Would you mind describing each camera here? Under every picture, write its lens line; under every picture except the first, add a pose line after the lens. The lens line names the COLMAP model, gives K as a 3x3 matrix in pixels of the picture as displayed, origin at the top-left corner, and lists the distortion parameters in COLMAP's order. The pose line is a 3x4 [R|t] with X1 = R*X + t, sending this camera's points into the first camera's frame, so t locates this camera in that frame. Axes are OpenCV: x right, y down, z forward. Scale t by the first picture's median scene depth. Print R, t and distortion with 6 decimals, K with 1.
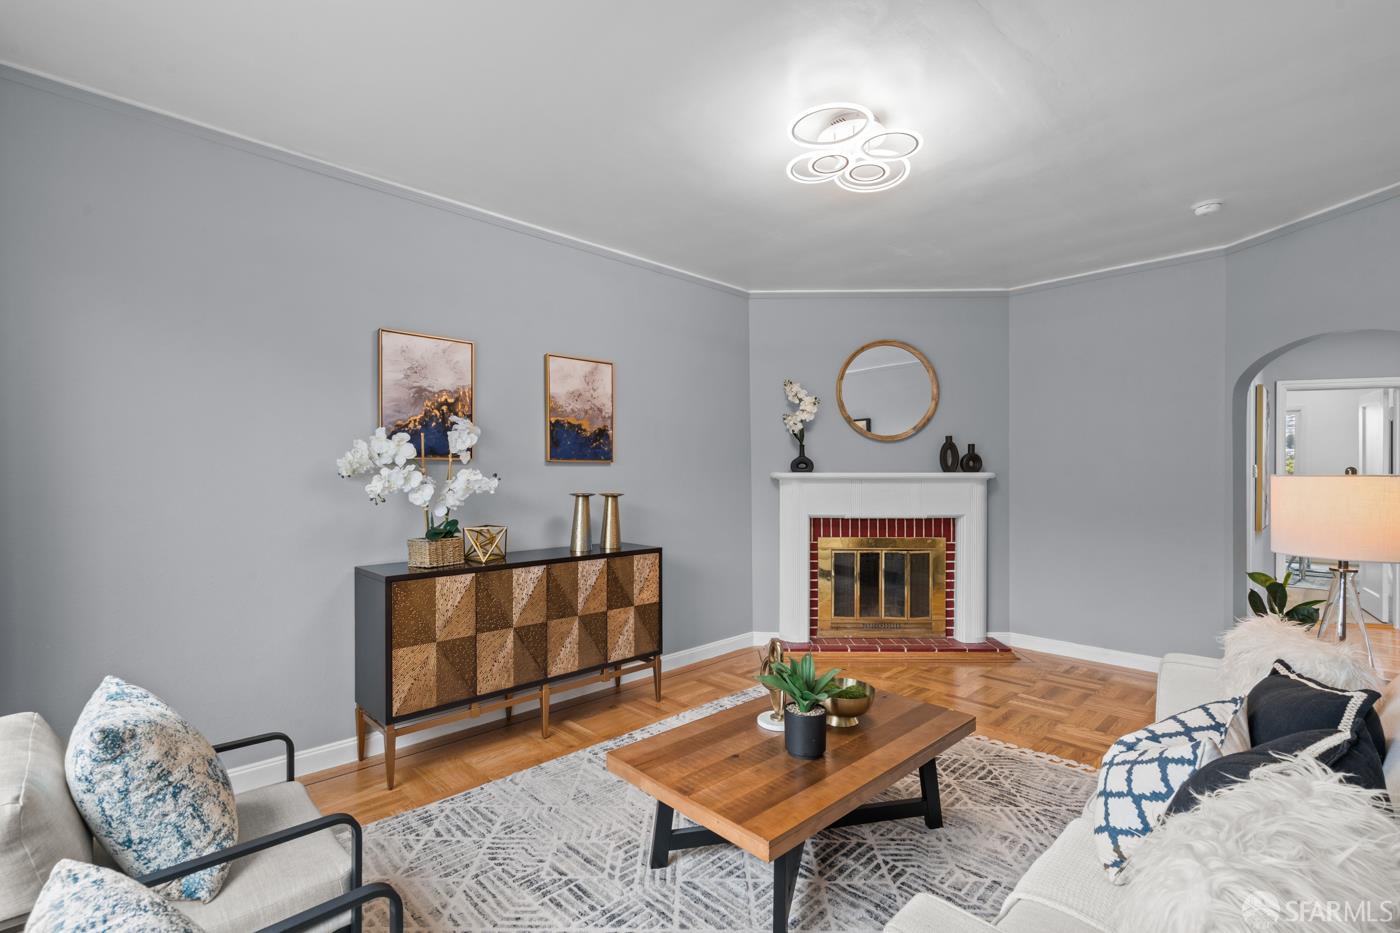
lens RADIAL K [[645.6, 0, 697.7], [0, 645.6, 467.5], [0, 0, 1]] dist [-0.004026, 0.001834]
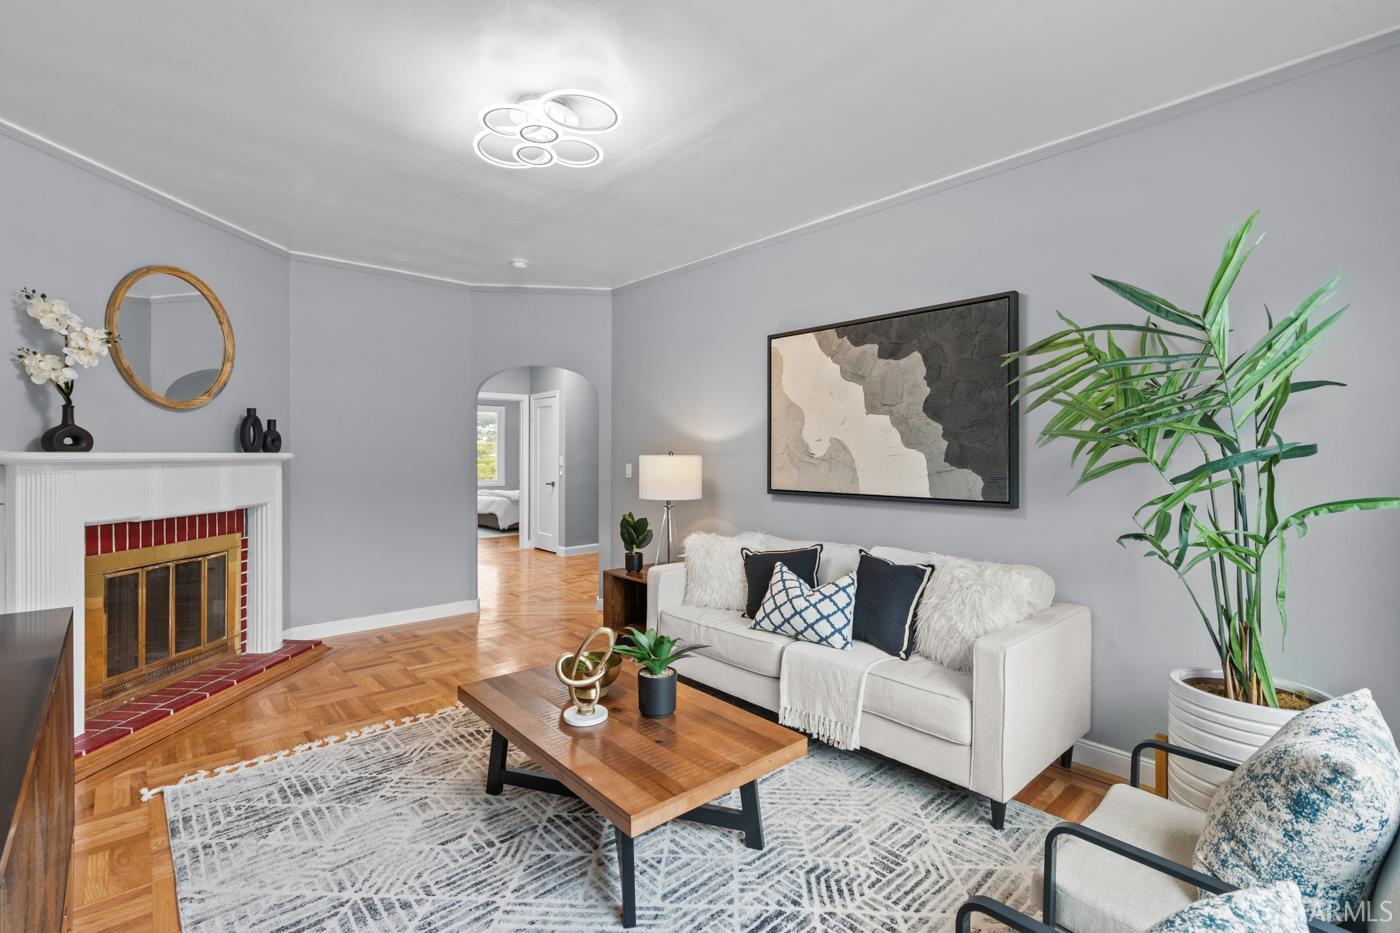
lens RADIAL K [[645.6, 0, 689.2], [0, 645.6, 447.3], [0, 0, 1]] dist [-0.004026, 0.001834]
pose [[0.052143, 0.011539, 0.998573, -0.422943], [-0.007829, 0.999907, -0.011146, 0.005621], [-0.998609, -0.007237, 0.052228, 0.414695]]
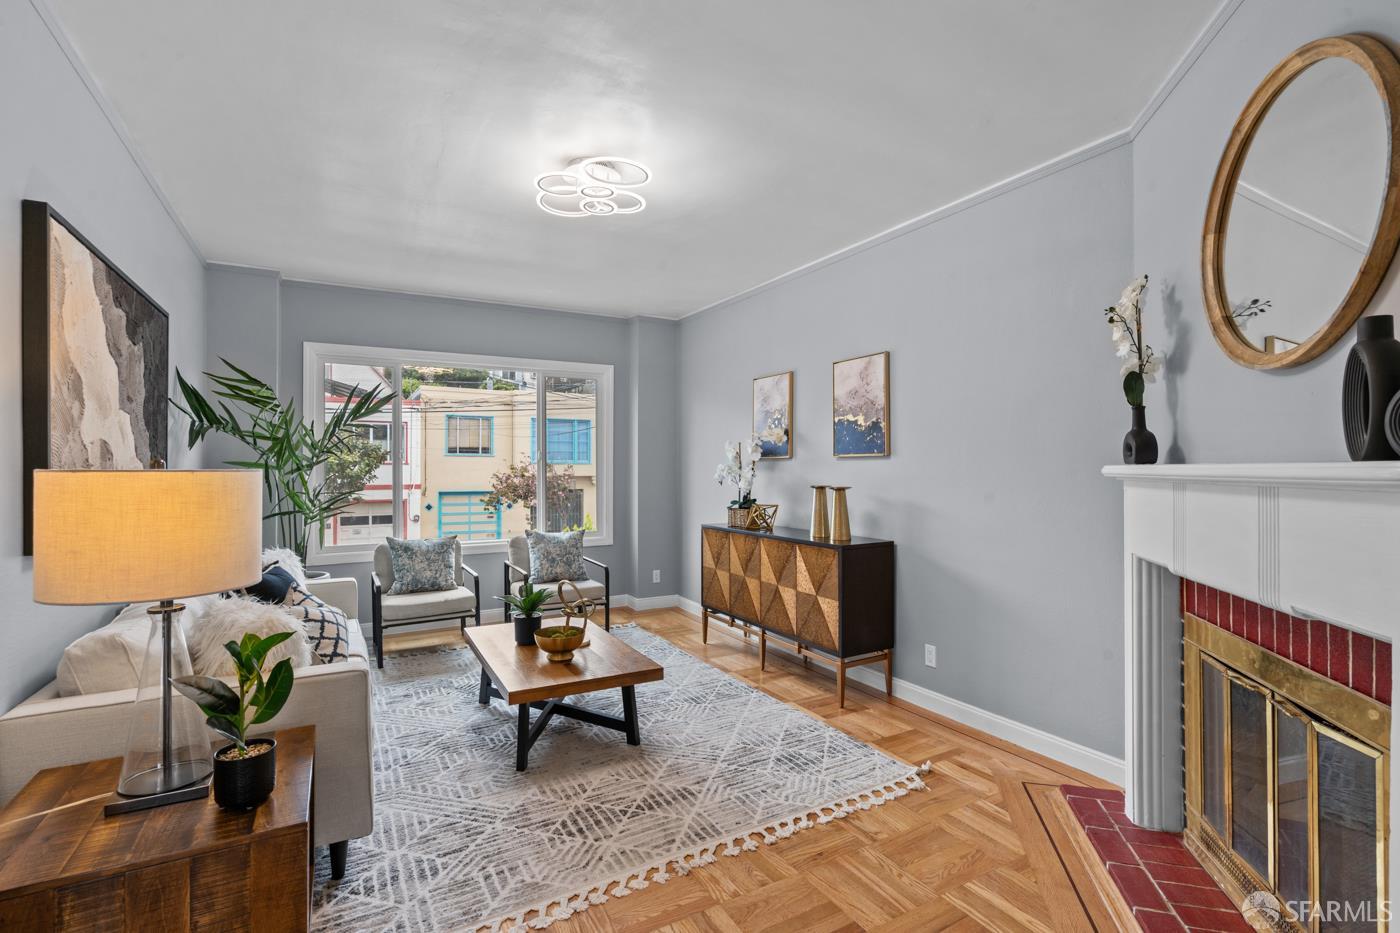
lens RADIAL K [[645.6, 0, 693.9], [0, 645.6, 464.7], [0, 0, 1]] dist [-0.004026, 0.001834]
pose [[-0.260548, -0.003454, -0.965455, 0.735579], [0.009267, 0.999939, -0.006078, 0.007249], [0.965417, -0.010531, -0.260500, 0.838686]]
